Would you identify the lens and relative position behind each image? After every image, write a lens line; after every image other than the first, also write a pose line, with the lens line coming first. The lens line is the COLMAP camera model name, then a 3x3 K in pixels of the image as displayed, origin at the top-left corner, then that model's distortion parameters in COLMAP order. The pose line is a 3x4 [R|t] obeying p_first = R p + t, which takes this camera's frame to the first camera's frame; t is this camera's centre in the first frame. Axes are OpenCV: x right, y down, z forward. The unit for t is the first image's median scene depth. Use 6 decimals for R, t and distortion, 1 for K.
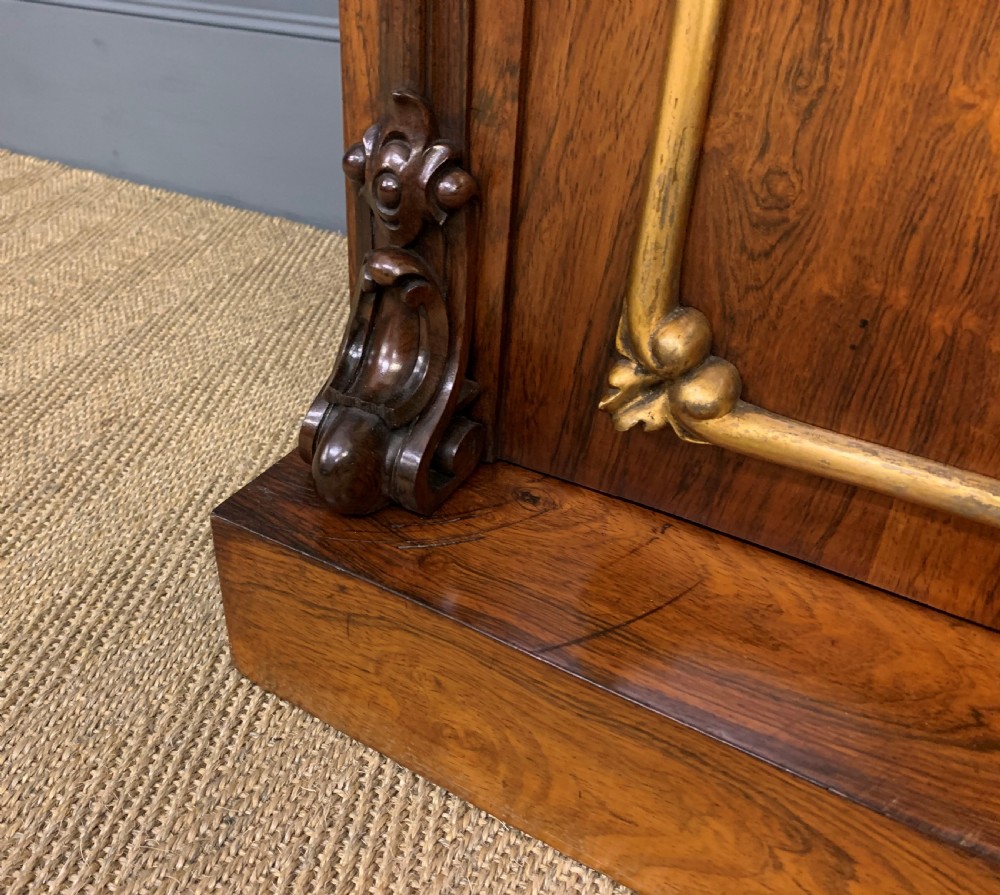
lens RADIAL K [[957.4, 0, 393.8], [0, 957.4, 452.0], [0, 0, 1]] dist [0.015904, 0.000000]
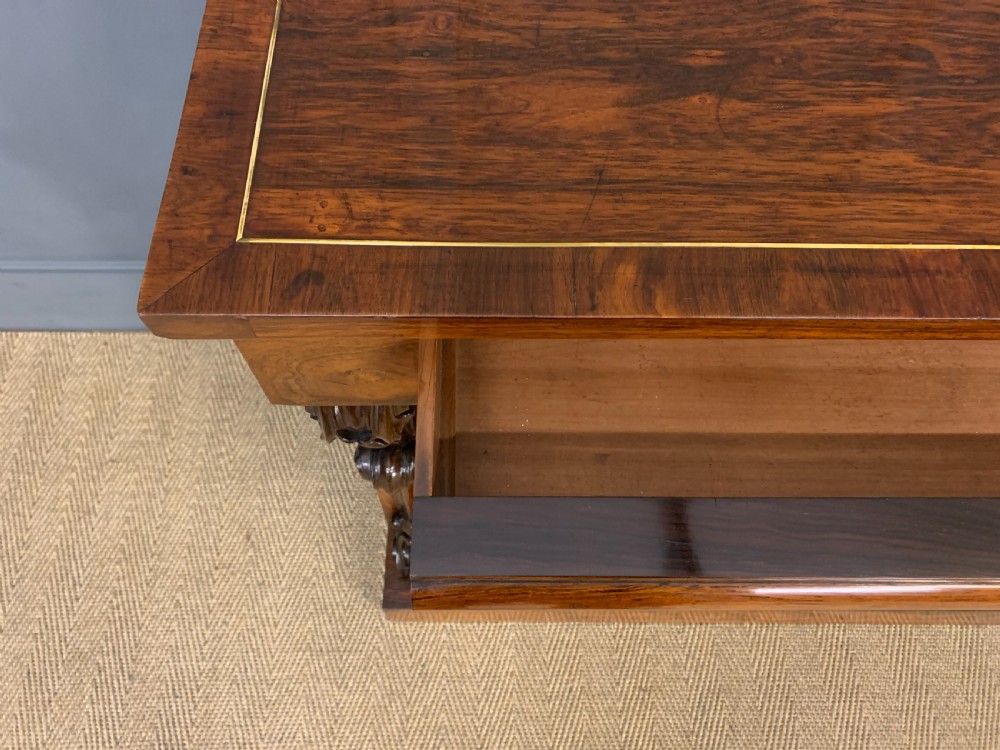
lens RADIAL K [[776.9, 0, 493.0], [0, 776.9, 370.7], [0, 0, 1]] dist [0.019530, -0.003639]
pose [[0.831099, -0.482856, 0.275907, -0.242455], [0.286681, 0.797109, 0.531442, -2.048993], [-0.476538, -0.362584, 0.800902, -1.072575]]
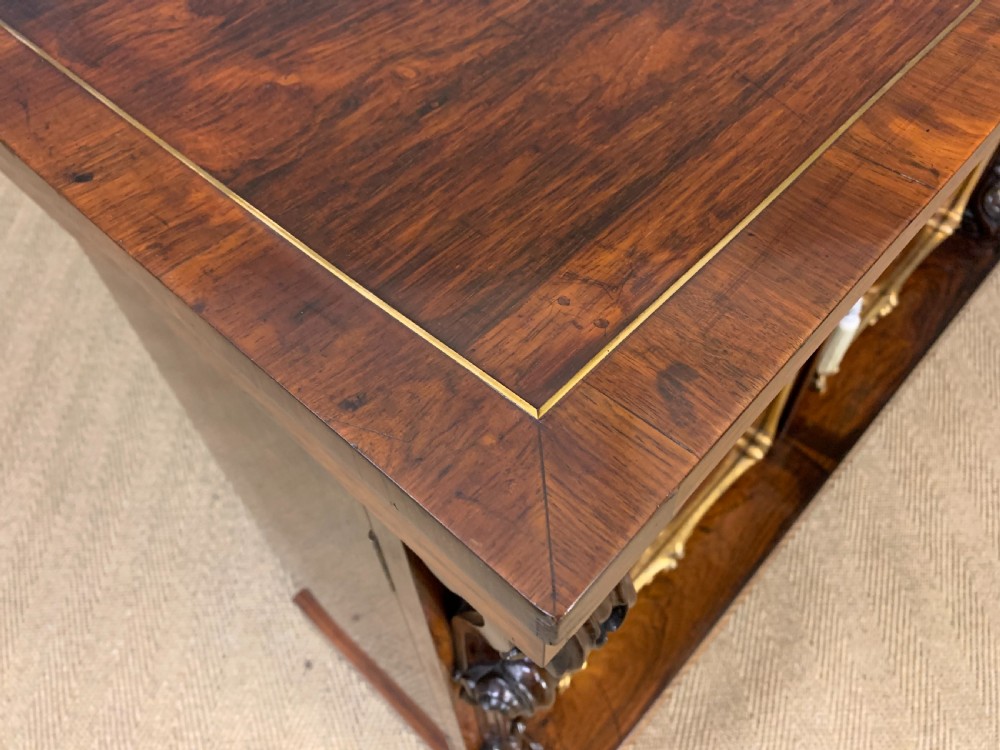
lens RADIAL K [[776.9, 0, 496.5], [0, 776.9, 363.2], [0, 0, 1]] dist [0.019530, -0.003639]
pose [[0.170288, -0.781561, 0.600137, -0.462401], [0.585774, 0.570029, 0.576139, -2.114440], [-0.792383, 0.253435, 0.554887, -0.414723]]
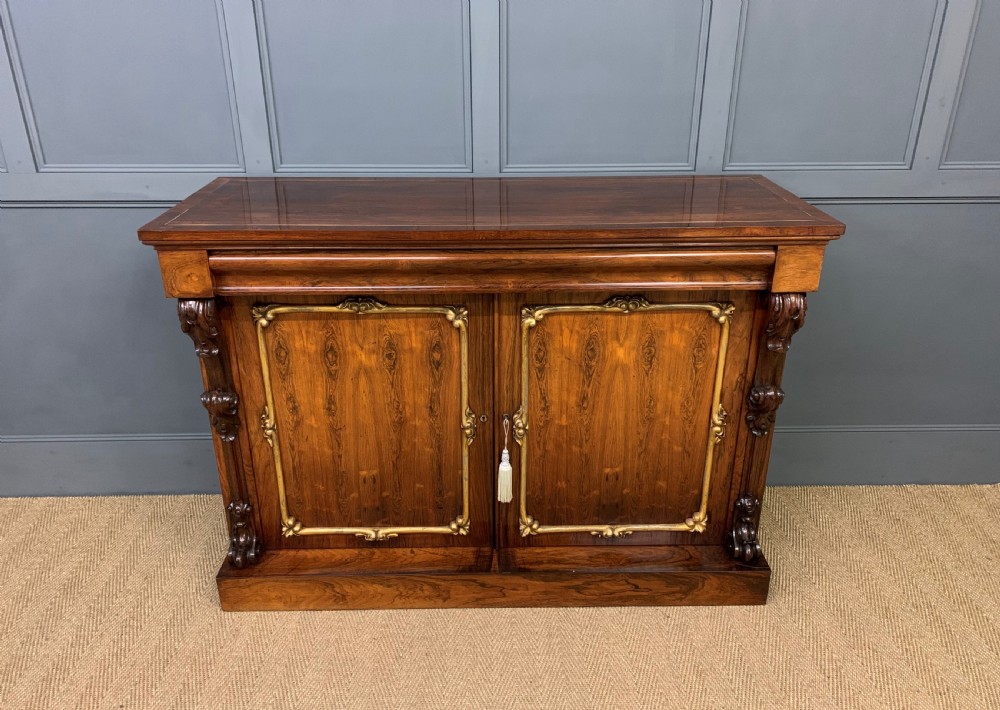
lens RADIAL K [[782.4, 0, 507.1], [0, 782.4, 359.1], [0, 0, 1]] dist [0.039113, -0.028062]
pose [[0.819986, -0.223786, 0.526823, -0.999446], [0.313767, 0.945531, -0.086723, -0.223041], [-0.478720, 0.236411, 0.845539, -4.202274]]
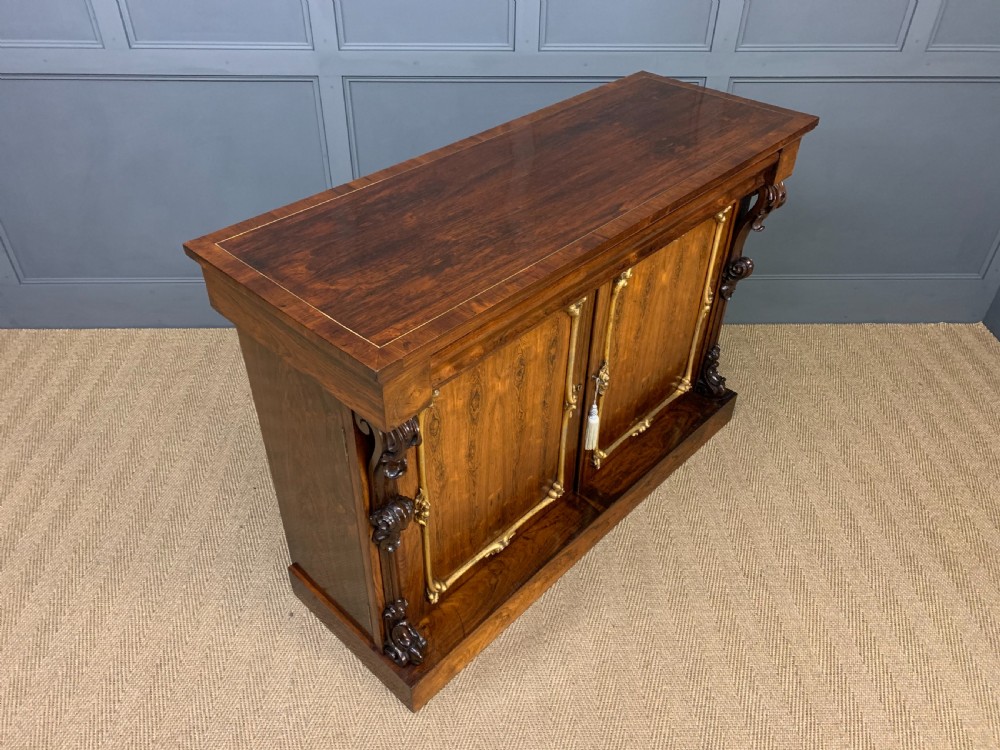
lens RADIAL K [[776.9, 0, 503.1], [0, 776.9, 366.3], [0, 0, 1]] dist [0.019530, -0.003639]
pose [[0.166066, -0.590574, 0.789712, -2.434293], [0.542277, 0.723564, 0.427073, -2.711915], [-0.823625, 0.357320, 0.440414, -1.772204]]
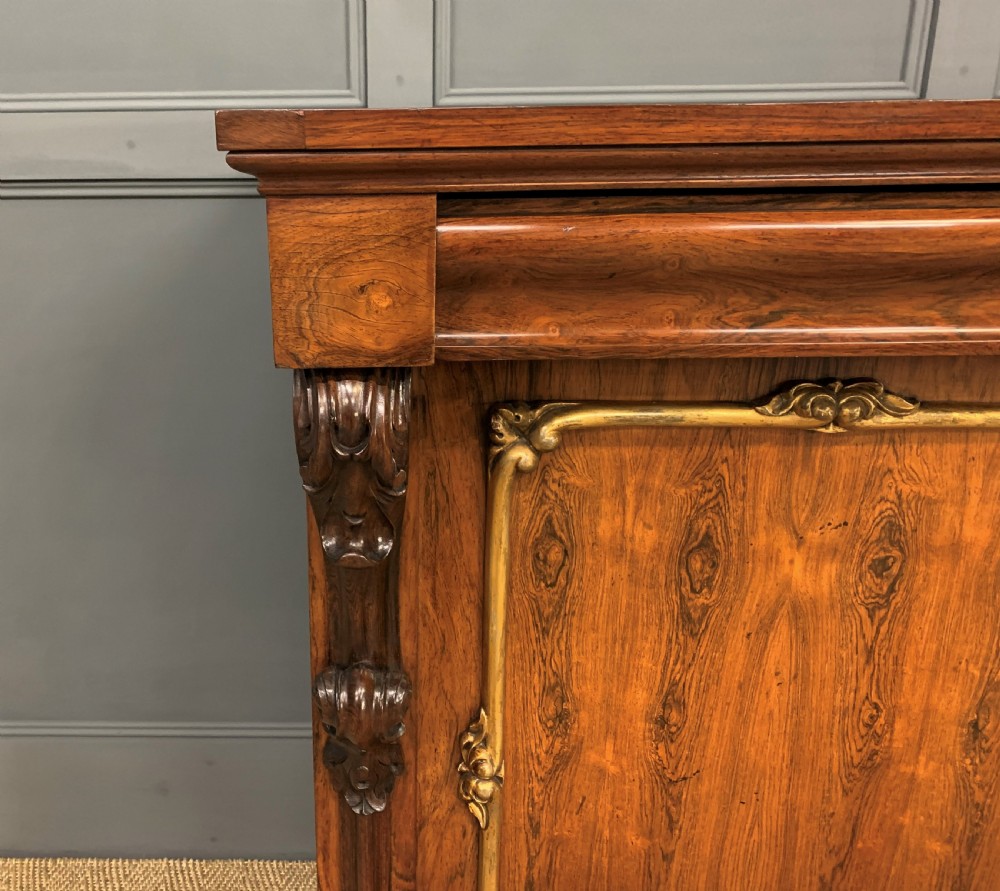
lens RADIAL K [[957.4, 0, 365.4], [0, 957.4, 412.4], [0, 0, 1]] dist [0.015904, 0.000000]
pose [[0.853141, -0.150335, 0.499549, -0.848606], [0.296535, 0.927583, -0.227281, -1.002230], [-0.429205, 0.342036, 0.835939, -1.201764]]
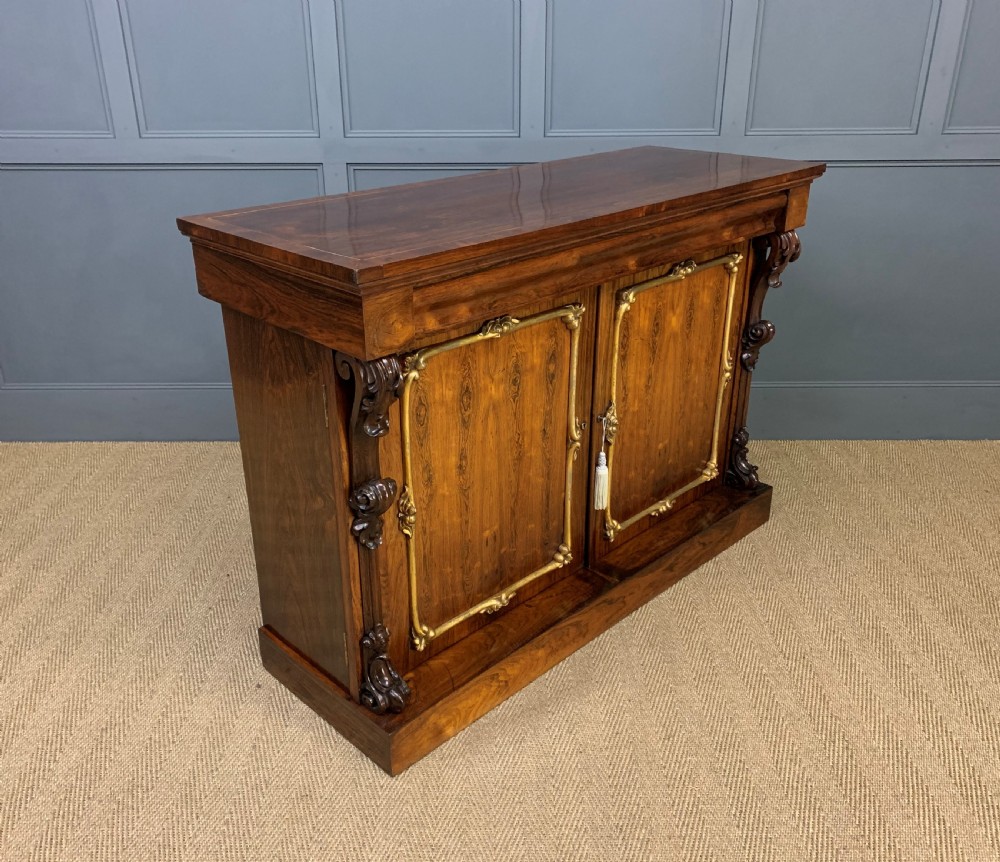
lens RADIAL K [[913.0, 0, 500.9], [0, 913.0, 423.4], [0, 0, 1]] dist [0.021221, 0.000000]
pose [[0.198340, -0.384775, 0.901449, -3.413839], [0.554513, 0.802430, 0.220503, -1.744262], [-0.808193, 0.456130, 0.372517, -1.563732]]
